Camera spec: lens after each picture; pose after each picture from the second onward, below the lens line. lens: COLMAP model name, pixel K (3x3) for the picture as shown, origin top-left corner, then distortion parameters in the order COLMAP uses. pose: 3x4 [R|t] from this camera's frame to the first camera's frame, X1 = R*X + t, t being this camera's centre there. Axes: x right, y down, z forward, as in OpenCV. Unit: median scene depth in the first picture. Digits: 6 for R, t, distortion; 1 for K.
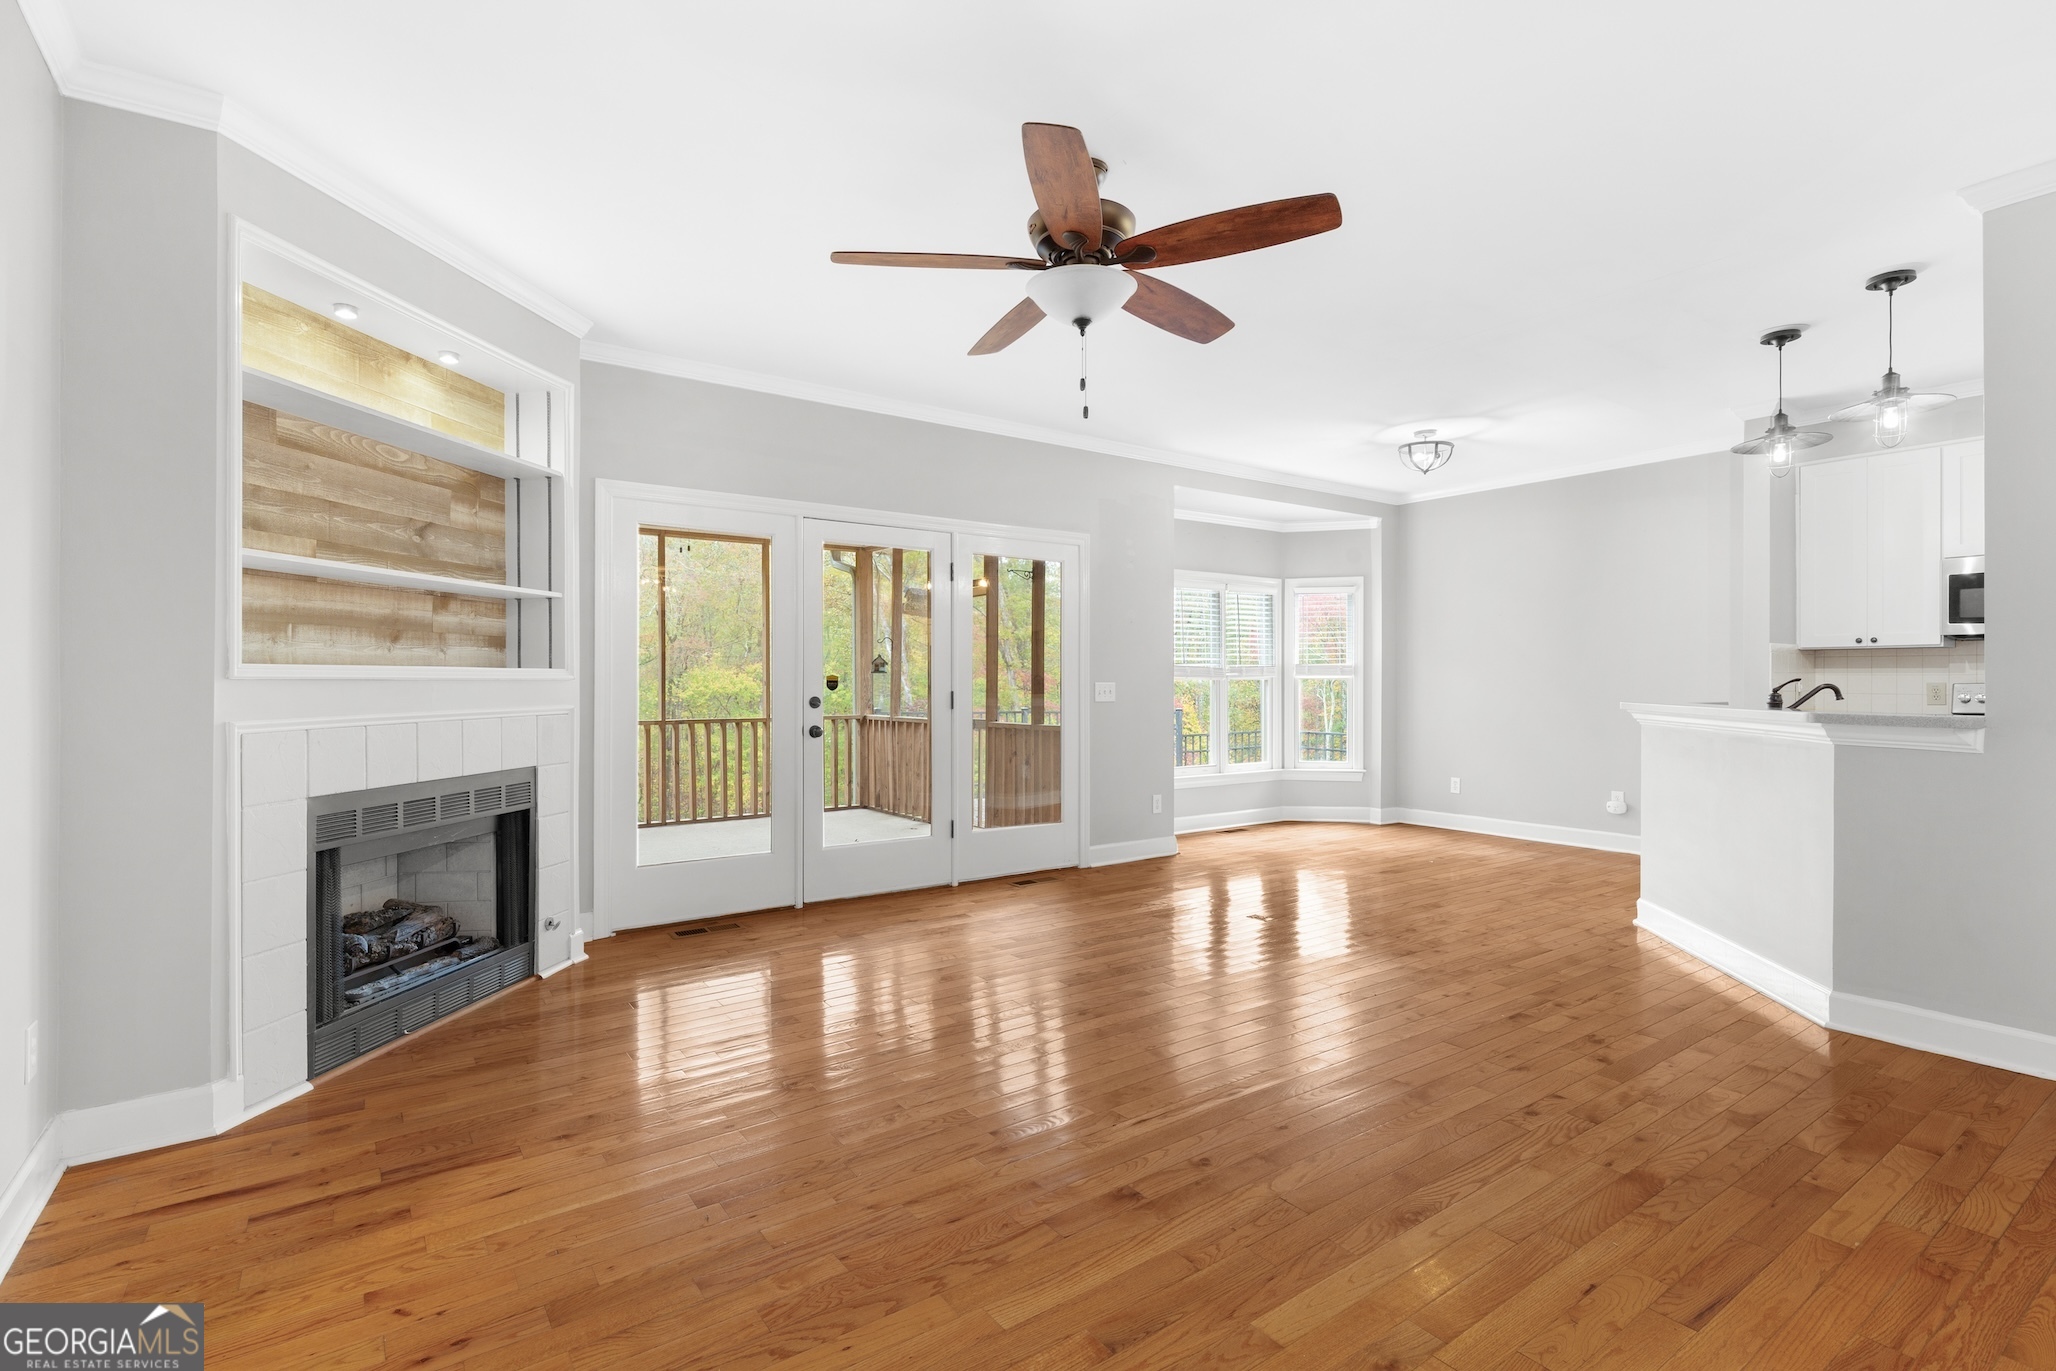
lens RADIAL K [[931.3, 0, 1050.2], [0, 931.3, 682.9], [0, 0, 1]] dist [0.004408, 0.000255]
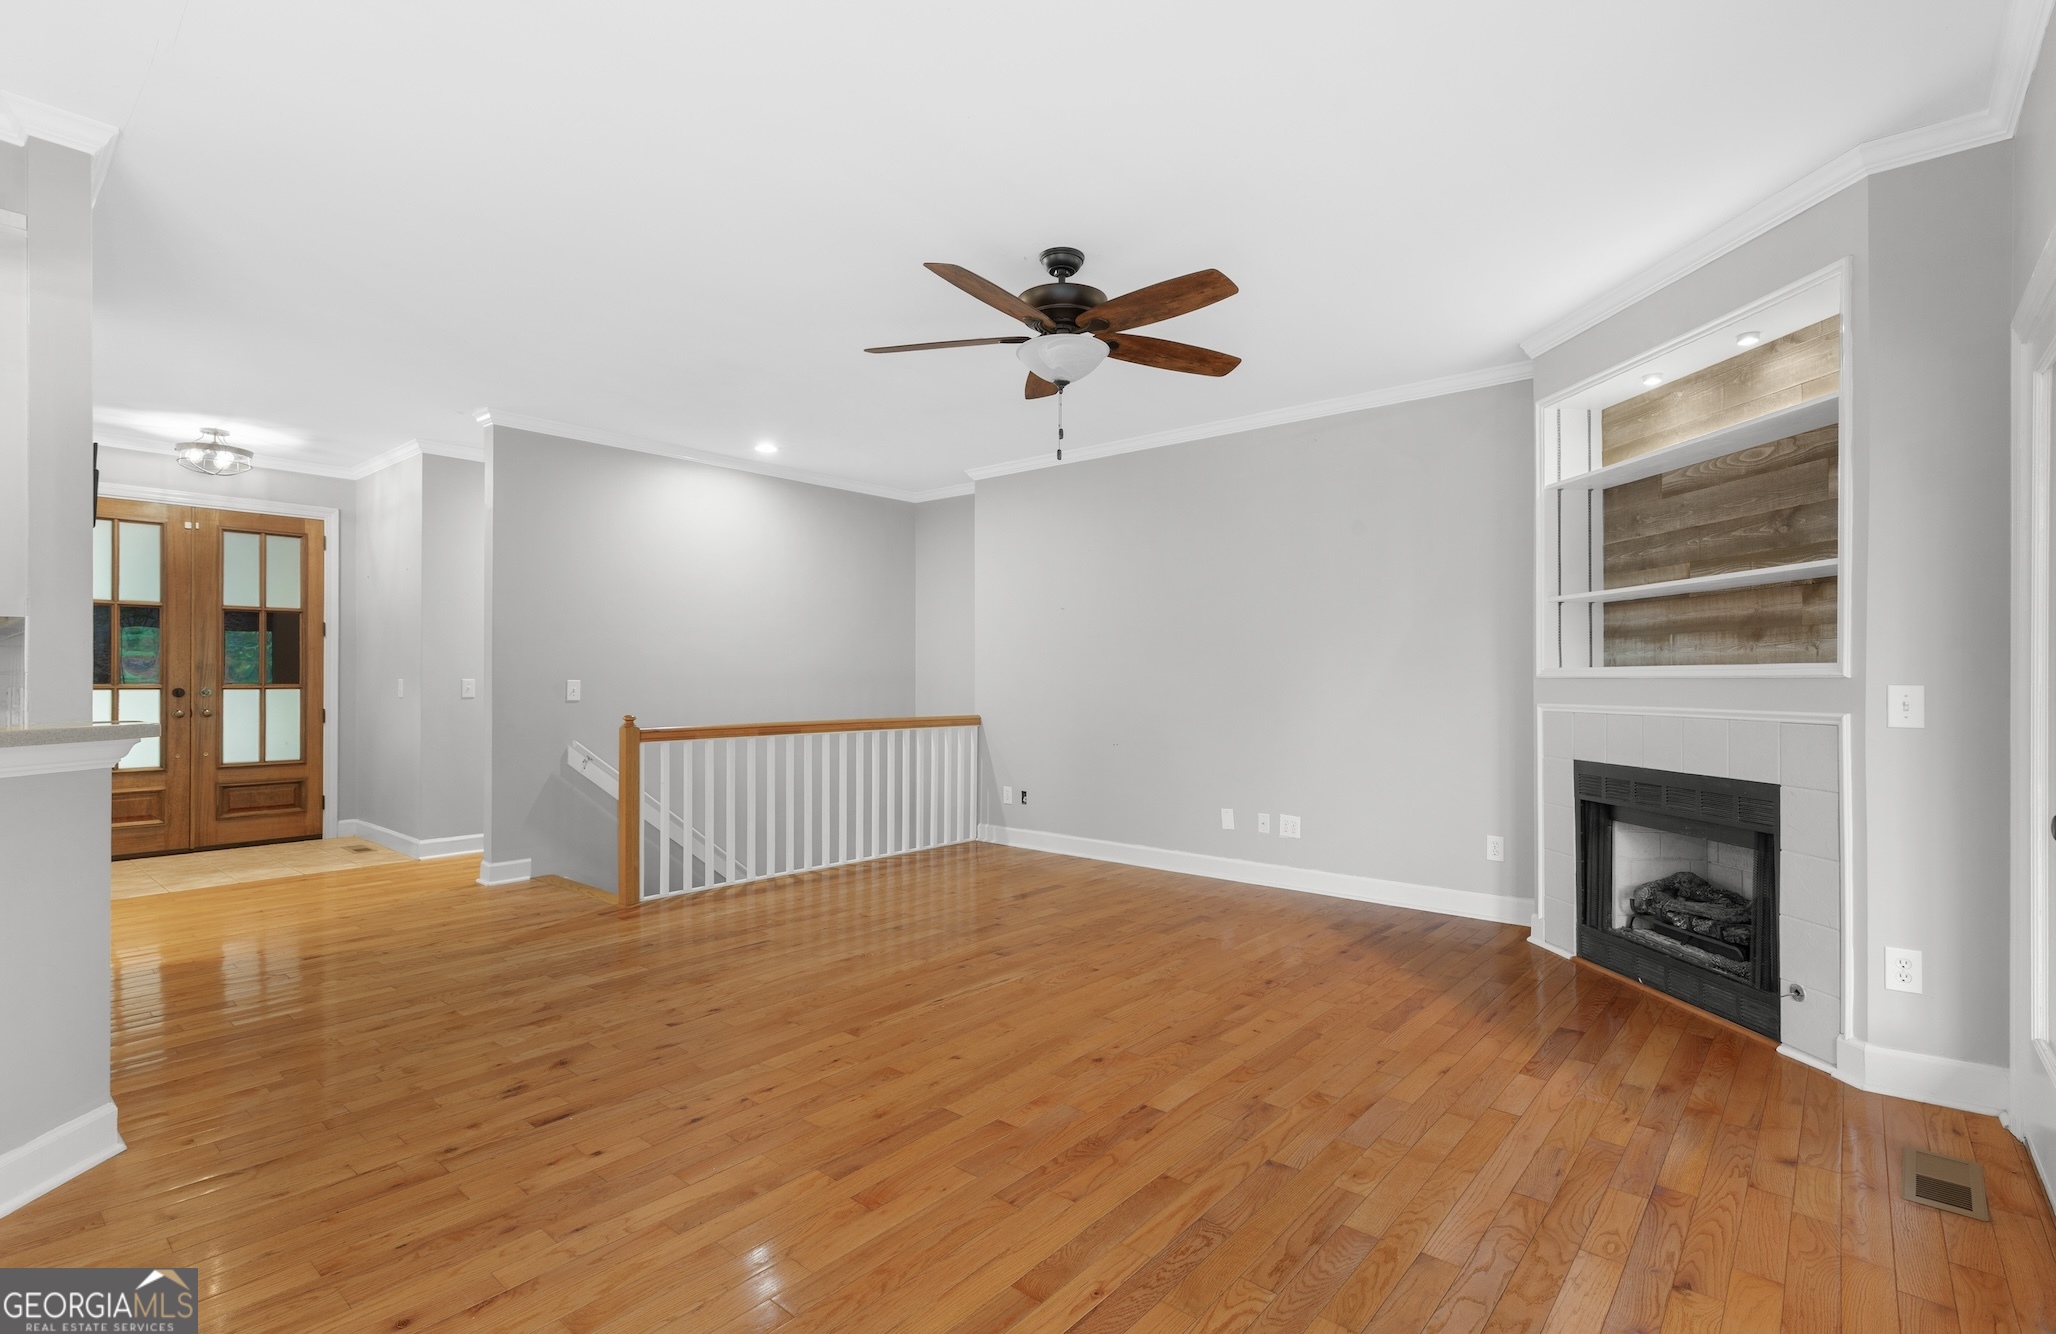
lens RADIAL K [[966.5, 0, 1030.5], [0, 966.5, 671.8], [0, 0, 1]] dist [-0.002173, -0.000109]
pose [[-0.974412, -0.002572, -0.224754, 0.305909], [-0.001380, 0.999984, -0.005461, -0.003432], [0.224765, -0.005011, -0.974400, 1.903696]]
